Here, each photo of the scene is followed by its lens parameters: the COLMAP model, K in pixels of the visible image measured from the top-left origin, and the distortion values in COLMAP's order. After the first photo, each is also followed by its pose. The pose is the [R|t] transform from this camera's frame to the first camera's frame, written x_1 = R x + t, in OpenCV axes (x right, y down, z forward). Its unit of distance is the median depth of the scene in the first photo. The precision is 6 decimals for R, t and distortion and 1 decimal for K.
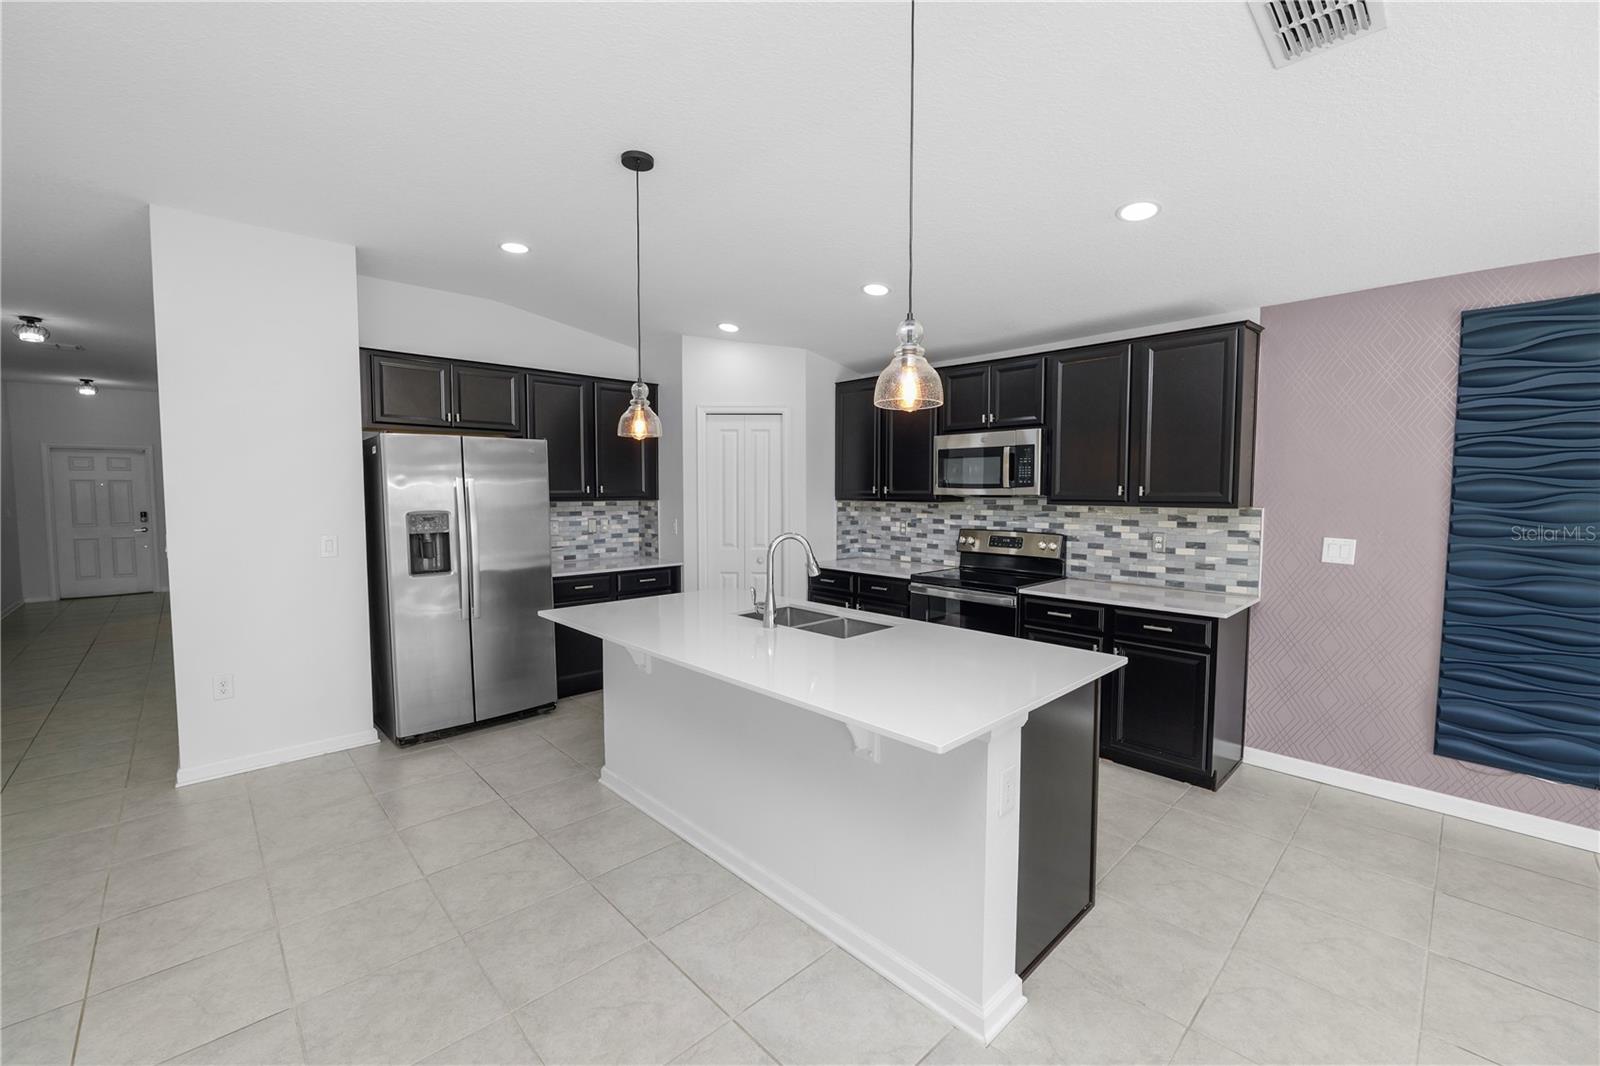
lens RADIAL K [[652.2, 0, 800.7], [0, 652.2, 529.7], [0, 0, 1]] dist [-0.011627, 0.000613]
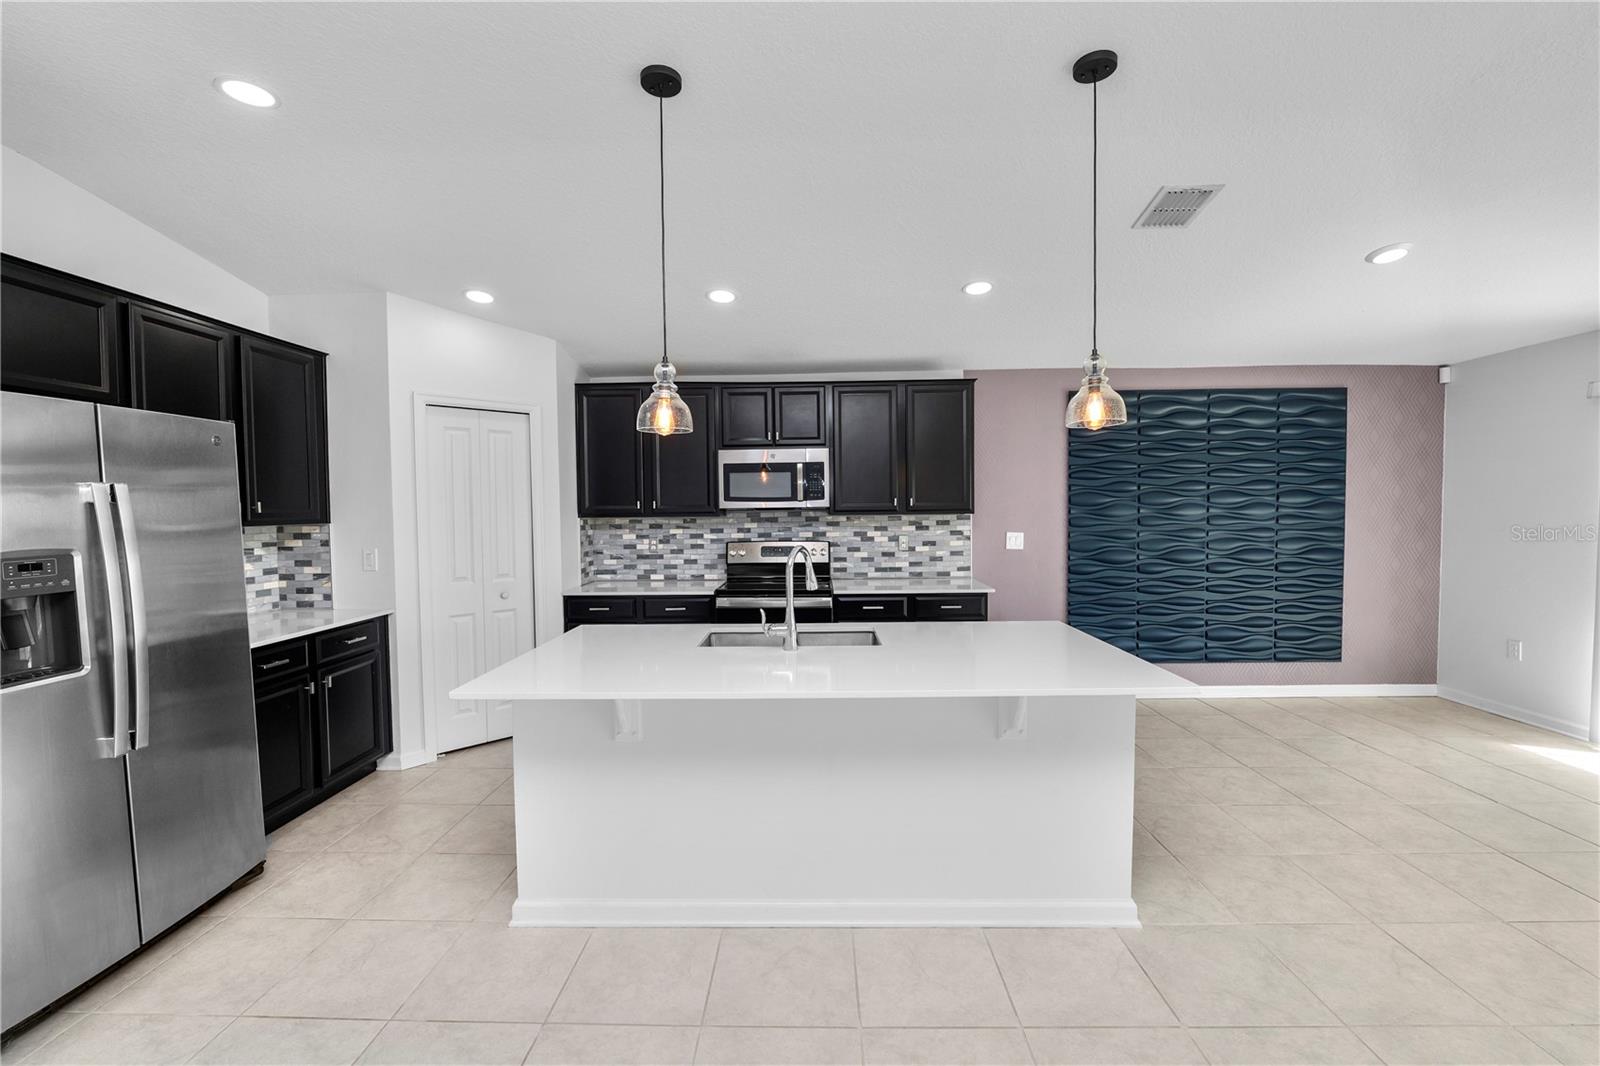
lens RADIAL K [[652.2, 0, 800.7], [0, 652.2, 529.7], [0, 0, 1]] dist [-0.011627, 0.000613]
pose [[0.708412, -0.034893, 0.704936, -0.408177], [0.056539, 0.998373, -0.007400, -0.006751], [-0.703531, 0.045099, 0.709232, 0.200048]]
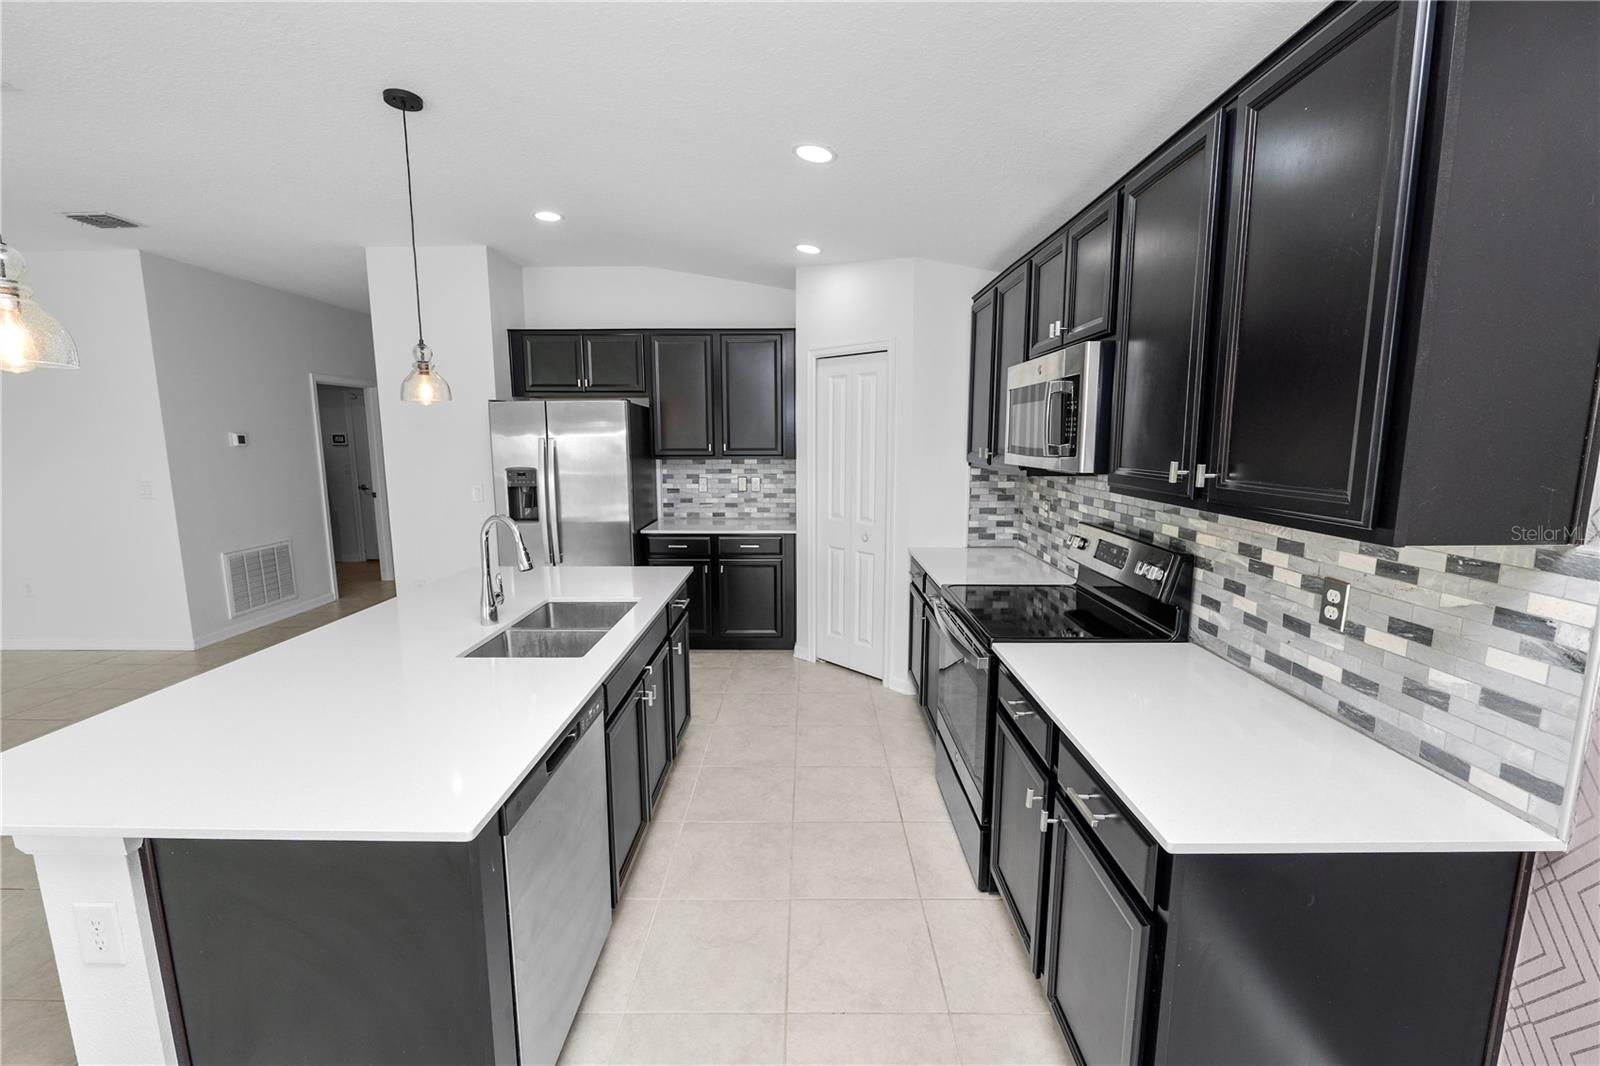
lens RADIAL K [[652.2, 0, 800.7], [0, 652.2, 529.7], [0, 0, 1]] dist [-0.011627, 0.000613]
pose [[0.717947, 0.097856, -0.689186, 0.491457], [-0.041477, 0.994324, 0.097975, -0.043351], [0.694861, -0.041755, 0.717930, 0.409357]]
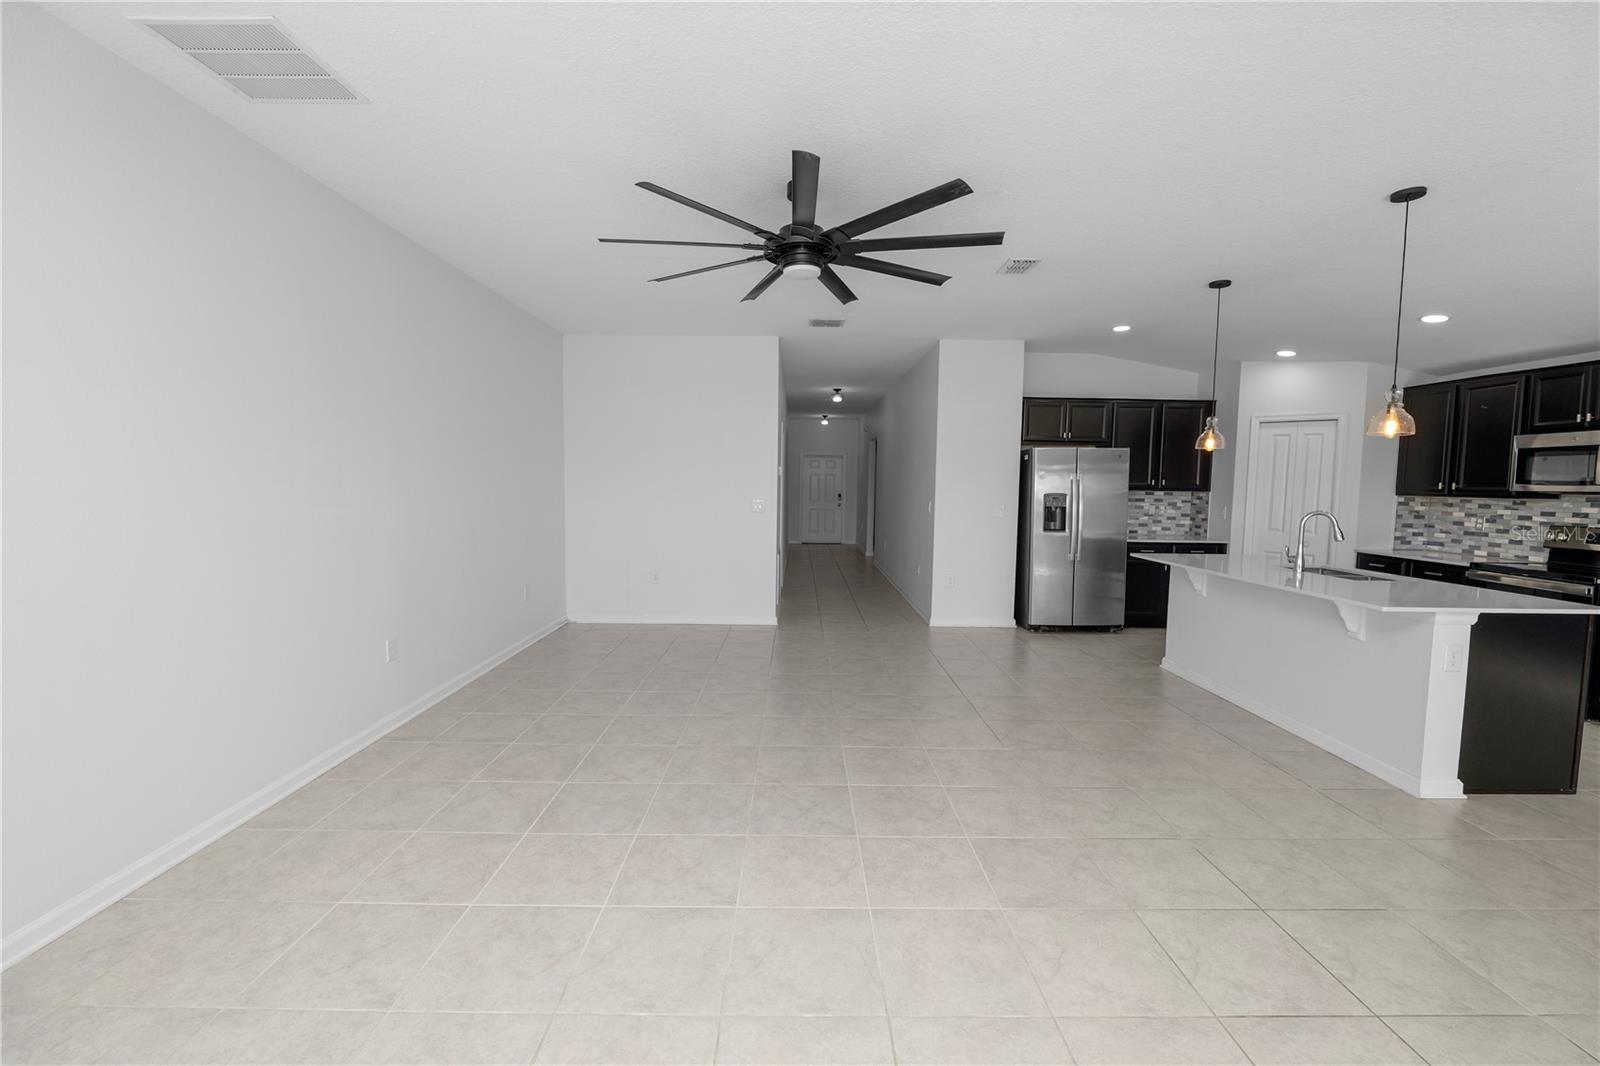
lens RADIAL K [[652.2, 0, 800.7], [0, 652.2, 529.7], [0, 0, 1]] dist [-0.011627, 0.000613]
pose [[0.728661, 0.060085, -0.682234, 0.079885], [-0.055911, 0.998038, 0.028182, 0.043957], [0.682588, 0.017609, 0.730591, -0.548343]]
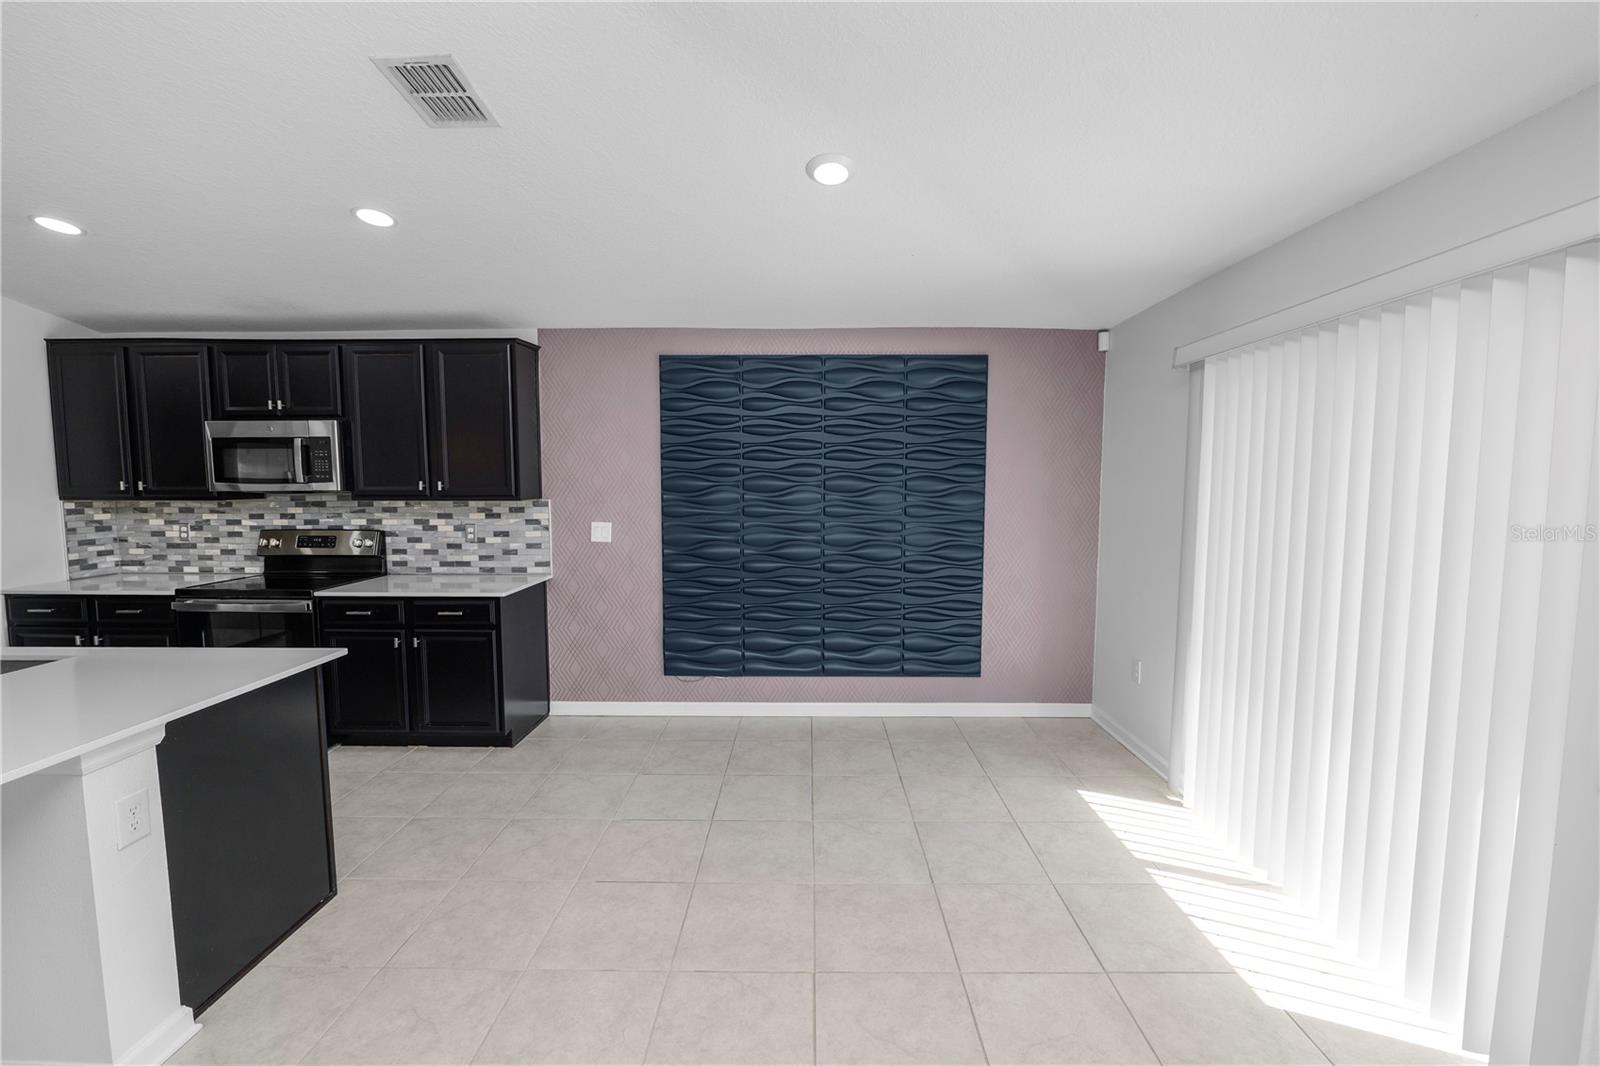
lens RADIAL K [[652.2, 0, 800.7], [0, 652.2, 529.7], [0, 0, 1]] dist [-0.011627, 0.000613]
pose [[0.698434, -0.055277, 0.713537, 0.136871], [0.045231, 0.998429, 0.033073, 0.002520], [-0.714244, 0.009175, 0.699837, -0.123810]]
